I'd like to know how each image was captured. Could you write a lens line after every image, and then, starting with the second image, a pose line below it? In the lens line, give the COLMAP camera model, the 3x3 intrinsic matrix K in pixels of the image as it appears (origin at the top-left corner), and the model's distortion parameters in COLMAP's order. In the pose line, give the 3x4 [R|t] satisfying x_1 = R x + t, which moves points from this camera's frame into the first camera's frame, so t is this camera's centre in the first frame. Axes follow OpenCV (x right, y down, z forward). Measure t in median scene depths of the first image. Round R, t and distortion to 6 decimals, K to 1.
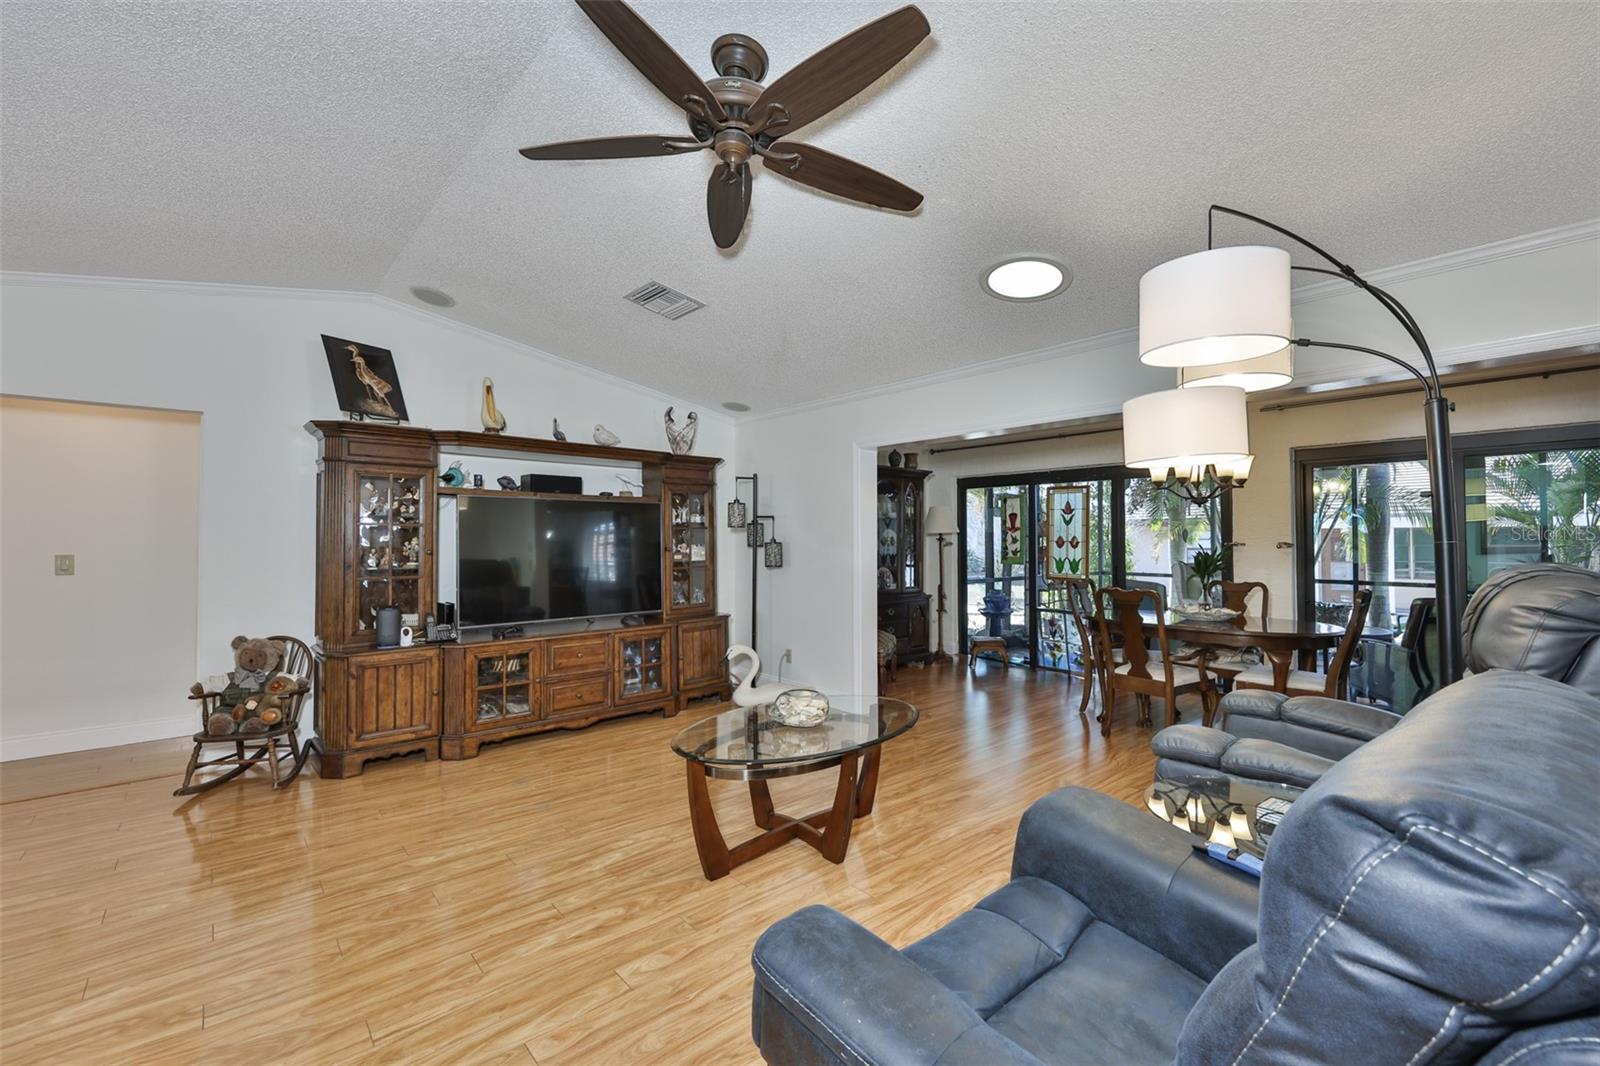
lens RADIAL K [[677.7, 0, 822.3], [0, 677.7, 527.3], [0, 0, 1]] dist [-0.002361, -0.000139]
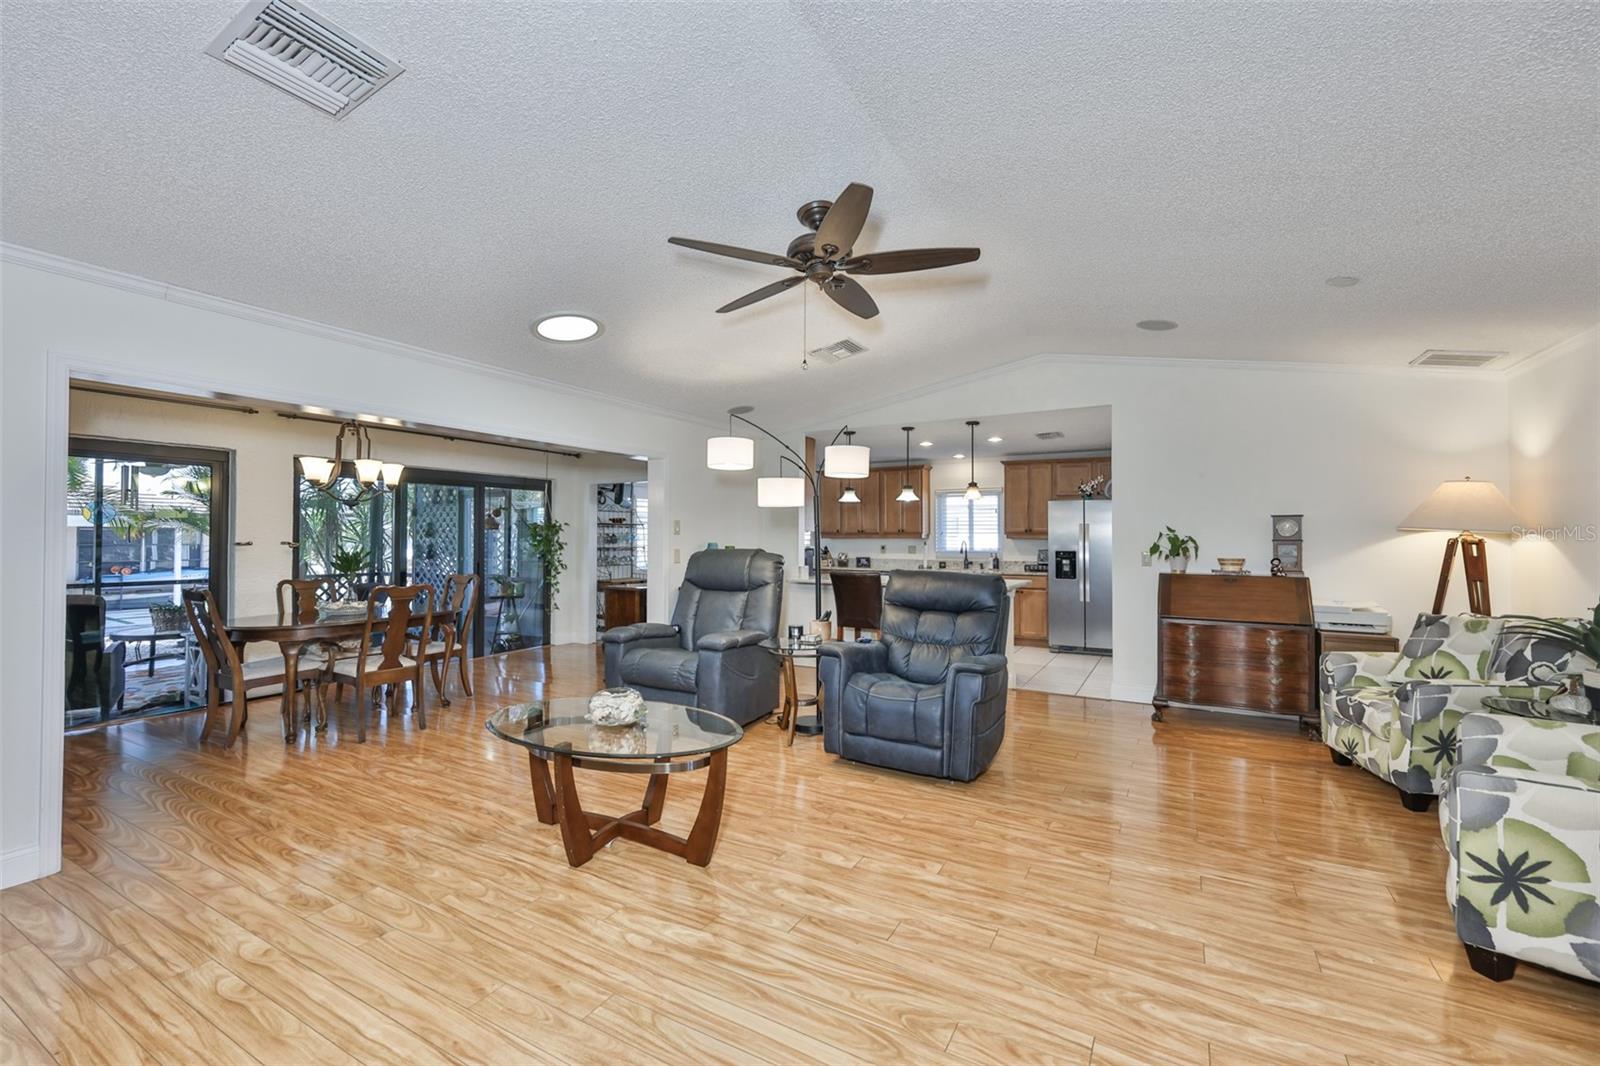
lens RADIAL K [[660.0, 0, 800.0], [0, 660.0, 533.0], [0, 0, 1]] dist [-0.001539, -0.000139]
pose [[-0.306846, 0.010997, 0.951696, -0.678925], [-0.018312, 0.999680, -0.017455, 0.014946], [-0.951583, -0.022783, -0.306547, 0.682106]]
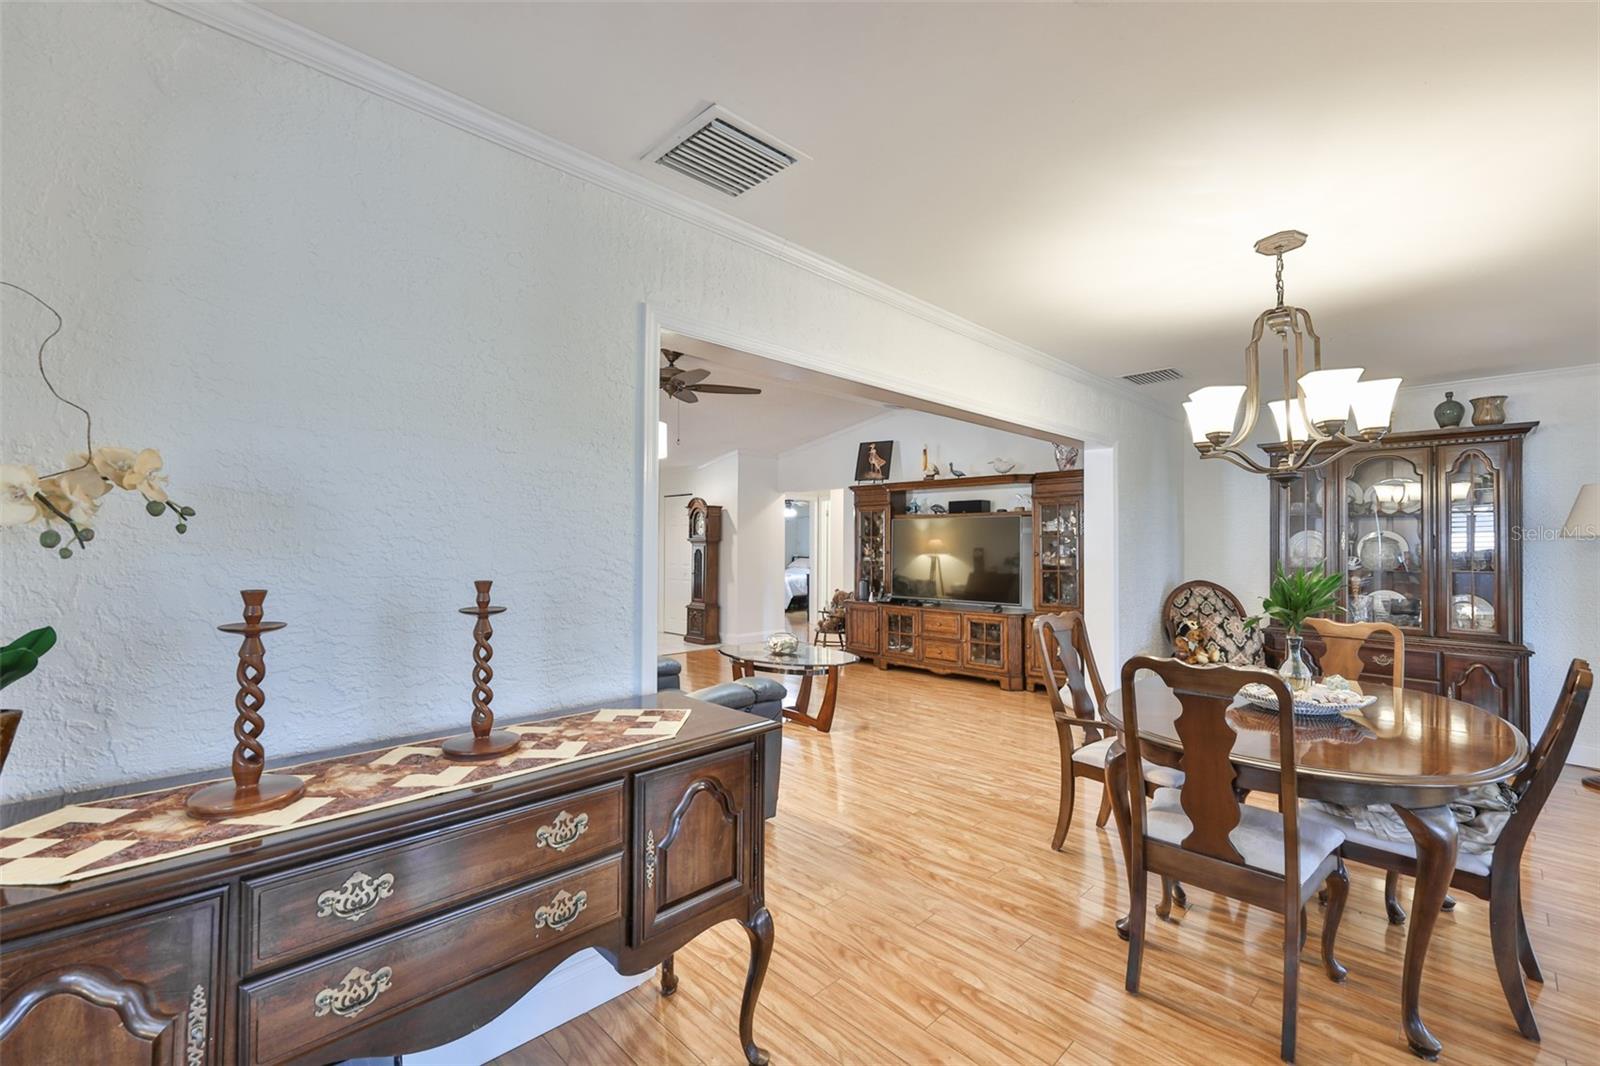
lens RADIAL K [[684.7, 0, 800.0], [0, 684.7, 533.0], [0, 0, 1]] dist [-0.003617, -0.000106]
pose [[0.038980, -0.016019, -0.999112, 1.107490], [0.011339, 0.999814, -0.015588, 0.010451], [0.999176, -0.010722, 0.039154, 0.641414]]
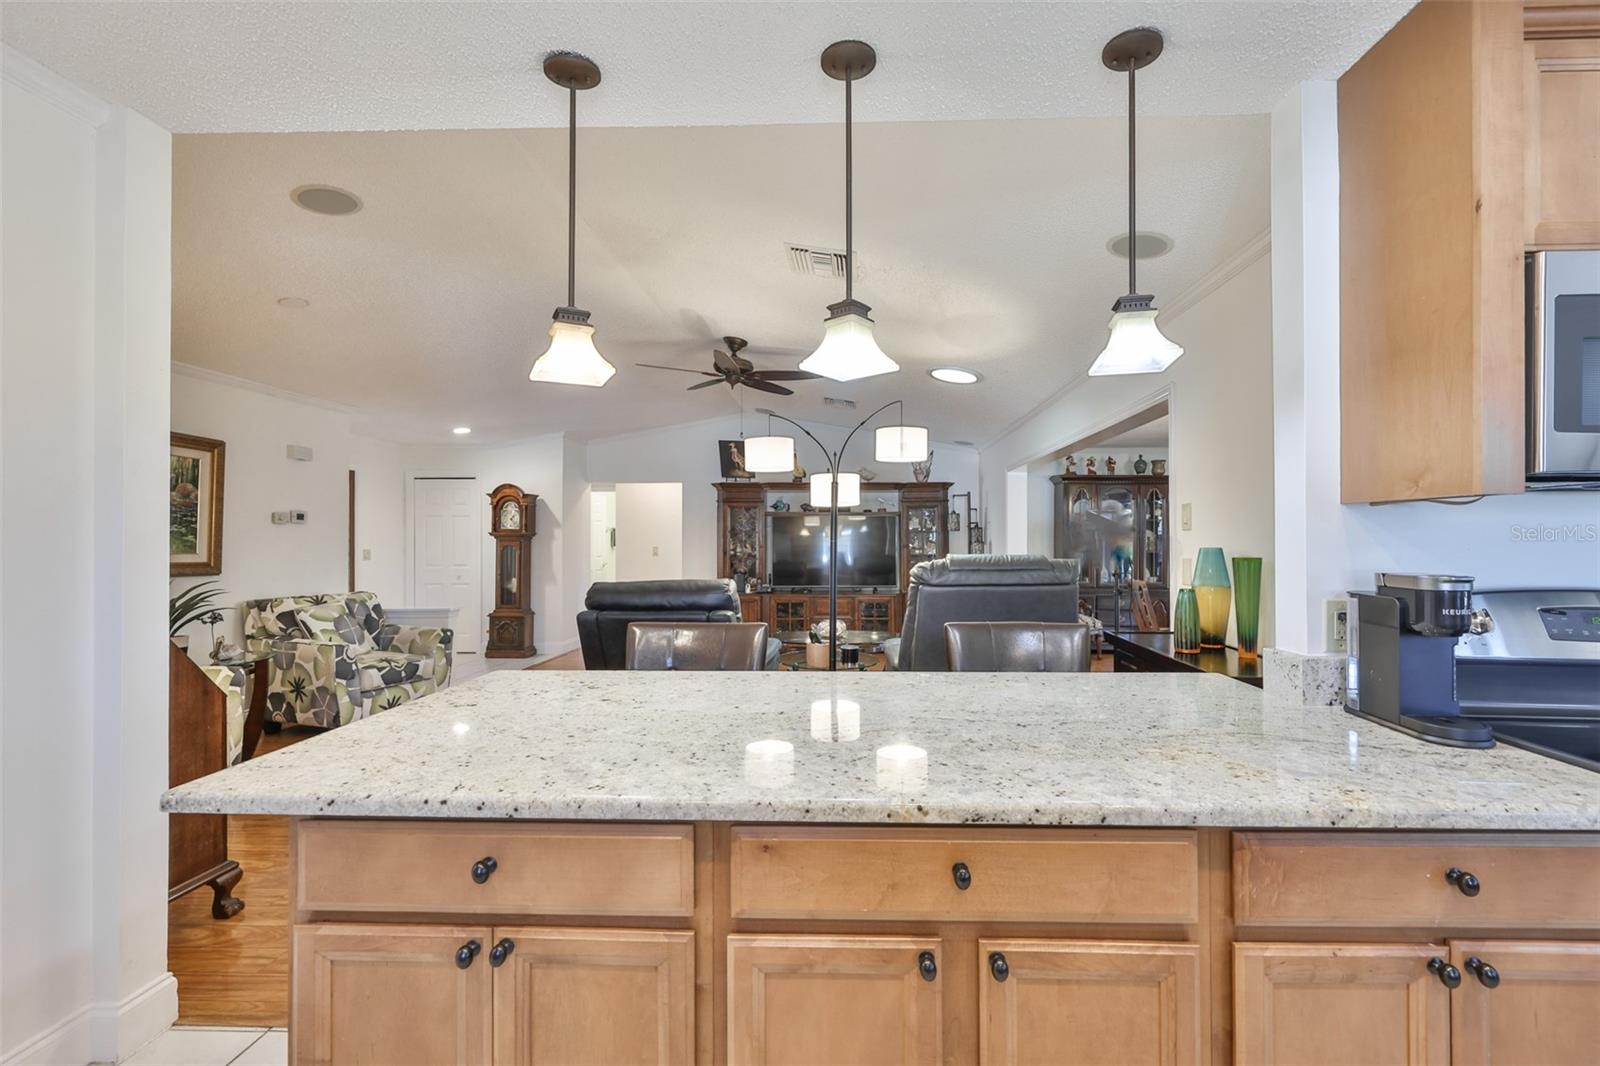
lens RADIAL K [[691.1, 0, 830.7], [0, 691.1, 533.8], [0, 0, 1]] dist [-0.020724, 0.000006]
pose [[0.716687, -0.005106, -0.697377, 0.845010], [0.009877, 0.999947, 0.002829, -0.002123], [0.697325, -0.008916, 0.716699, -0.242968]]
